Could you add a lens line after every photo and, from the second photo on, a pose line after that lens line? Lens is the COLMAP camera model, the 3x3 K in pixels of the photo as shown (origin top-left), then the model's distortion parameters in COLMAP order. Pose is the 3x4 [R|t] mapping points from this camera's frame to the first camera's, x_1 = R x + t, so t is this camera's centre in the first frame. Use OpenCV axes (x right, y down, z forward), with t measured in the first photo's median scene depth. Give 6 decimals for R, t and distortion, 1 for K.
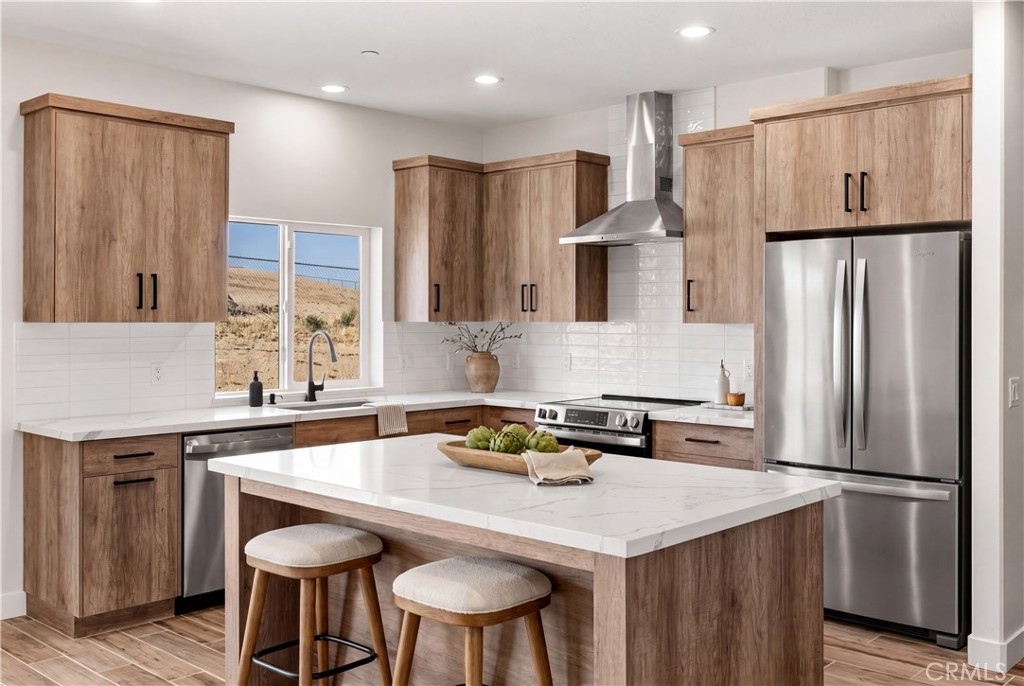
lens RADIAL K [[992.2, 0, 502.9], [0, 992.2, 319.0], [0, 0, 1]] dist [0.000739, 0.000000]
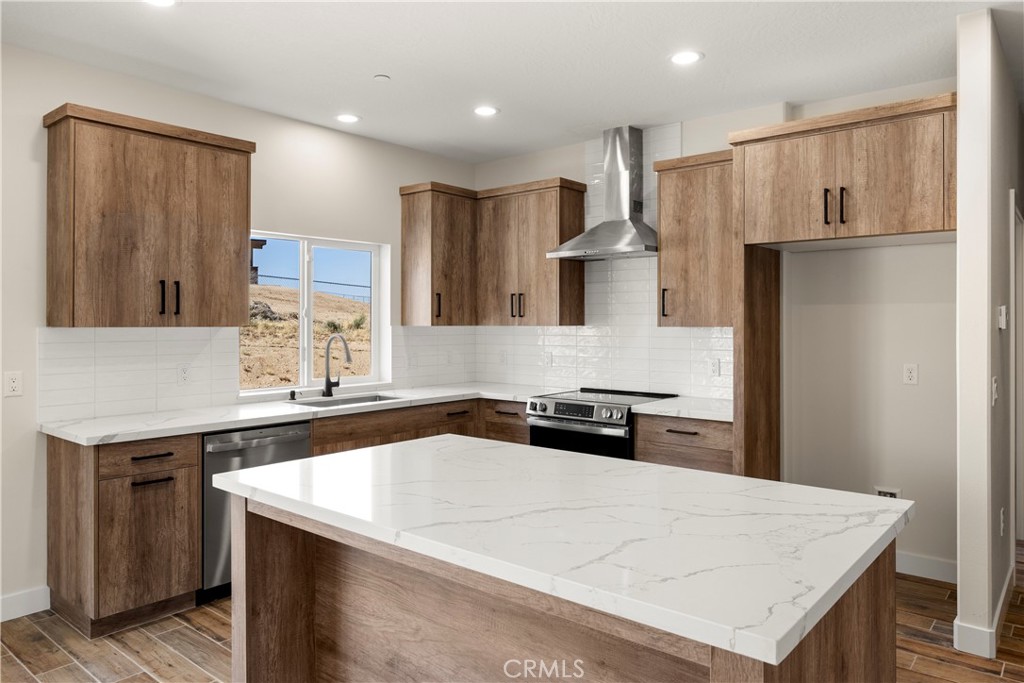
lens RADIAL K [[689.3, 0, 507.5], [0, 689.3, 324.3], [0, 0, 1]] dist [-0.003236, -0.002158]
pose [[0.998246, -0.001485, 0.059179, -0.041132], [0.001412, 0.999998, 0.001281, 0.000119], [-0.059180, -0.001195, 0.998247, 0.236064]]
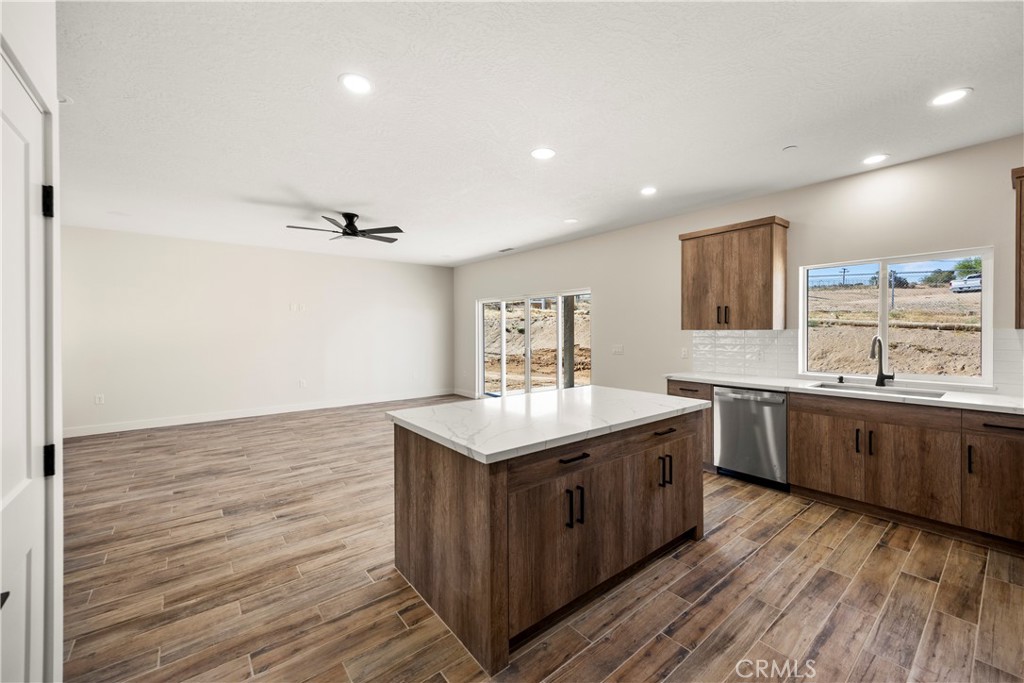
lens RADIAL K [[401.1, 0, 517.4], [0, 401.1, 335.0], [0, 0, 1]] dist [0.008534, -0.001232]
pose [[-0.131281, 0.014273, -0.991242, 0.506229], [0.006242, 0.999888, 0.013571, 0.000168], [0.991326, -0.004405, -0.131356, 0.657528]]
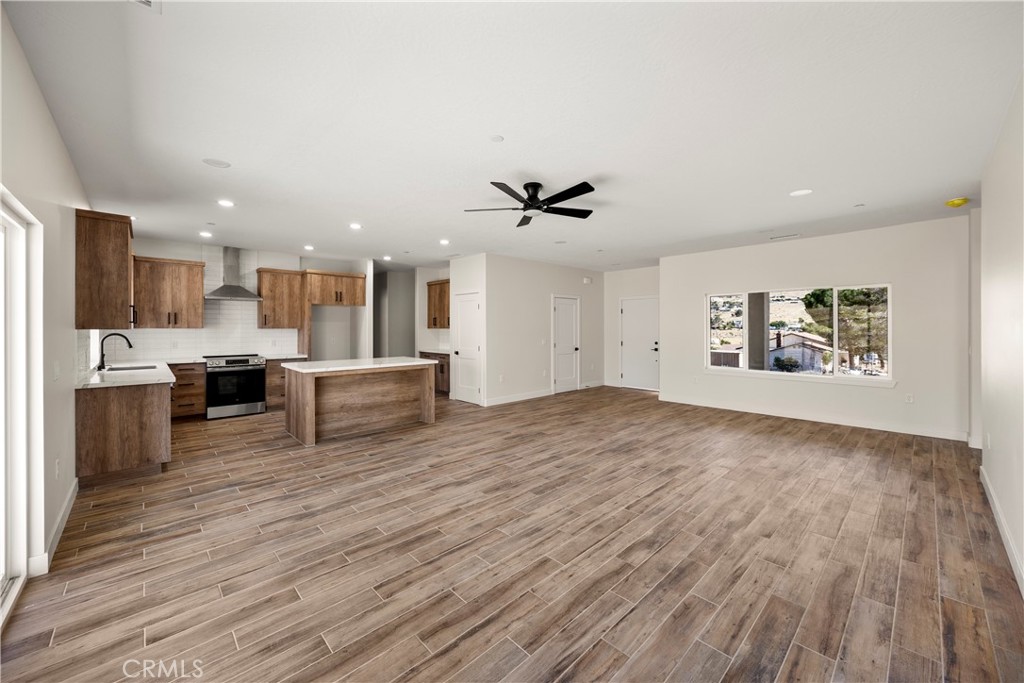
lens RADIAL K [[399.9, 0, 527.5], [0, 399.9, 314.1], [0, 0, 1]] dist [-0.003639, 0.000892]
pose [[0.027210, 0.029283, 0.999201, -1.128503], [-0.001017, 0.999571, -0.029266, -0.005278], [-0.999629, -0.000219, 0.027228, 0.138643]]
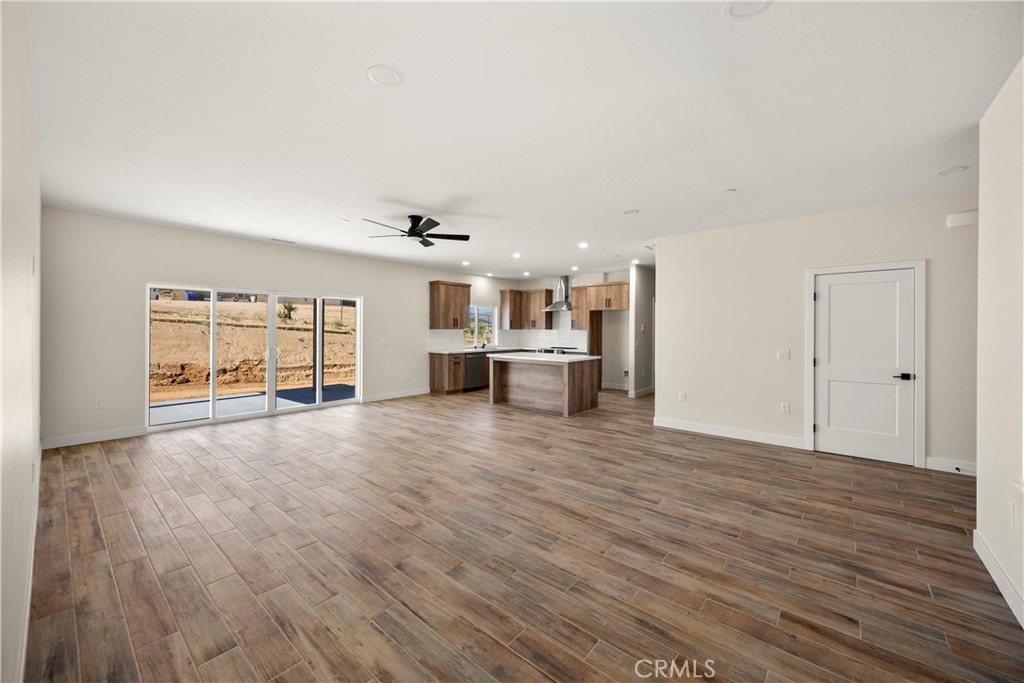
lens RADIAL K [[401.1, 0, 500.1], [0, 401.1, 324.9], [0, 0, 1]] dist [0.008534, -0.001232]
pose [[0.999634, 0.002440, 0.026958, -0.194203], [-0.002231, 0.999967, -0.007781, -0.003014], [-0.026976, 0.007718, 0.999606, -0.823182]]
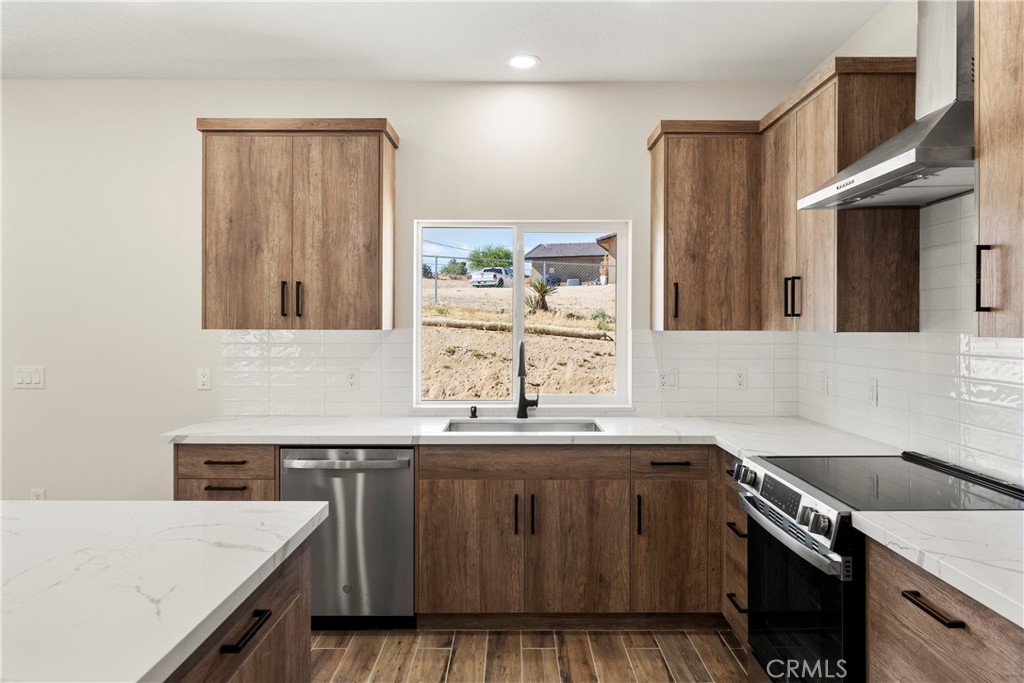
lens RADIAL K [[675.7, 0, 511.6], [0, 675.7, 328.2], [0, 0, 1]] dist [-0.004245, 0.000210]
pose [[0.690475, 0.003562, -0.723347, 0.283565], [-0.002261, 0.999994, 0.002766, -0.000318], [0.723352, -0.000274, 0.690479, 0.657760]]
